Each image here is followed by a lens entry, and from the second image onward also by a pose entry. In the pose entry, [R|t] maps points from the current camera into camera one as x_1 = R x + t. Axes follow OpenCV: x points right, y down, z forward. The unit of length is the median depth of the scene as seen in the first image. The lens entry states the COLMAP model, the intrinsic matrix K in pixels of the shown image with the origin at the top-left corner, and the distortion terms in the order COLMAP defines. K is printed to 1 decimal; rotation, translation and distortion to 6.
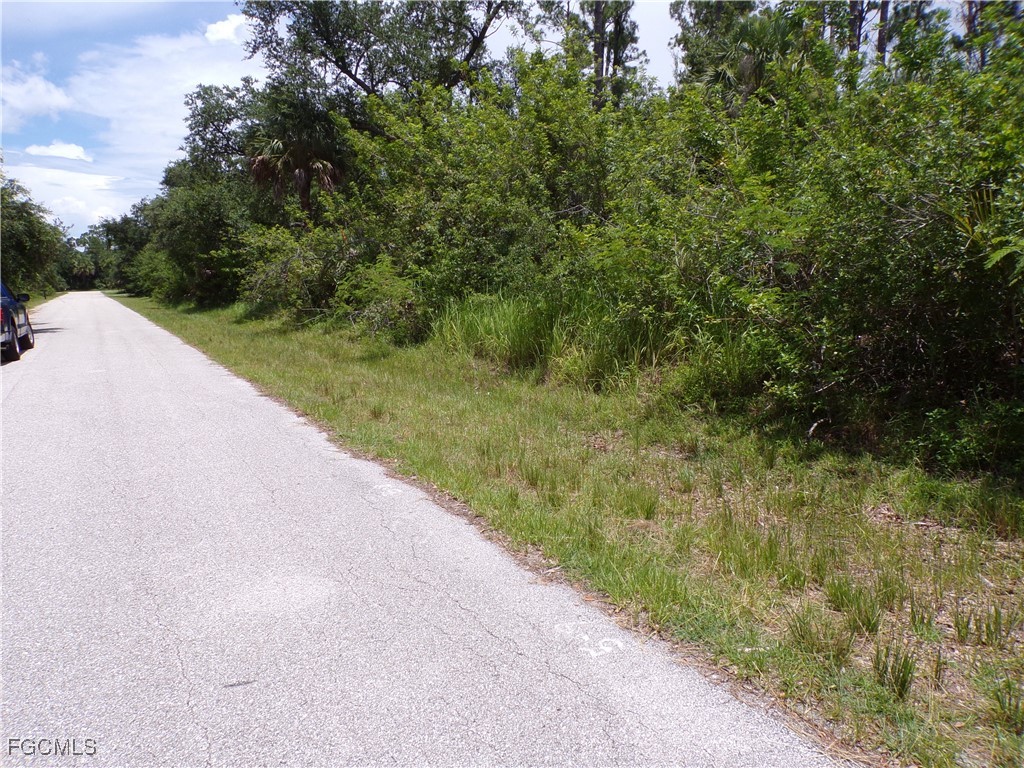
lens RADIAL K [[704.9, 0, 512.0], [0, 704.9, 384.0], [0, 0, 1]] dist [-0.041514, 0.073322]
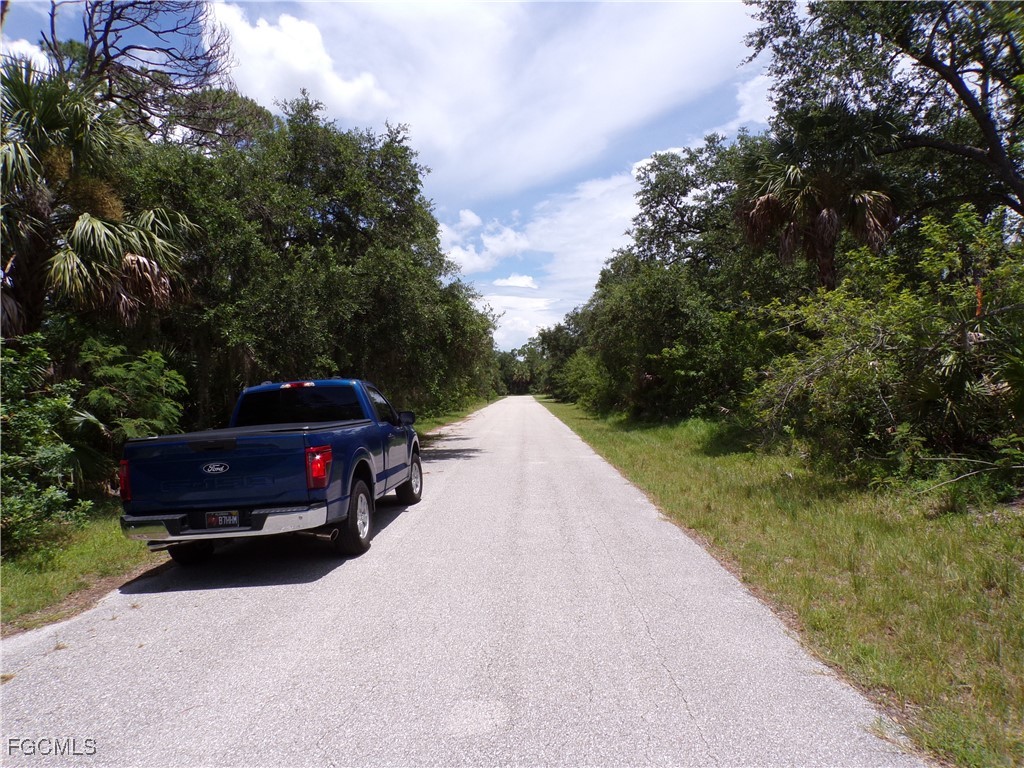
lens RADIAL K [[704.9, 0, 512.0], [0, 704.9, 384.0], [0, 0, 1]] dist [-0.041514, 0.073322]
pose [[0.848846, 0.007514, -0.528587, -0.143835], [-0.087593, 0.988077, -0.126618, -0.037585], [0.521333, 0.153779, 0.839383, 0.249772]]
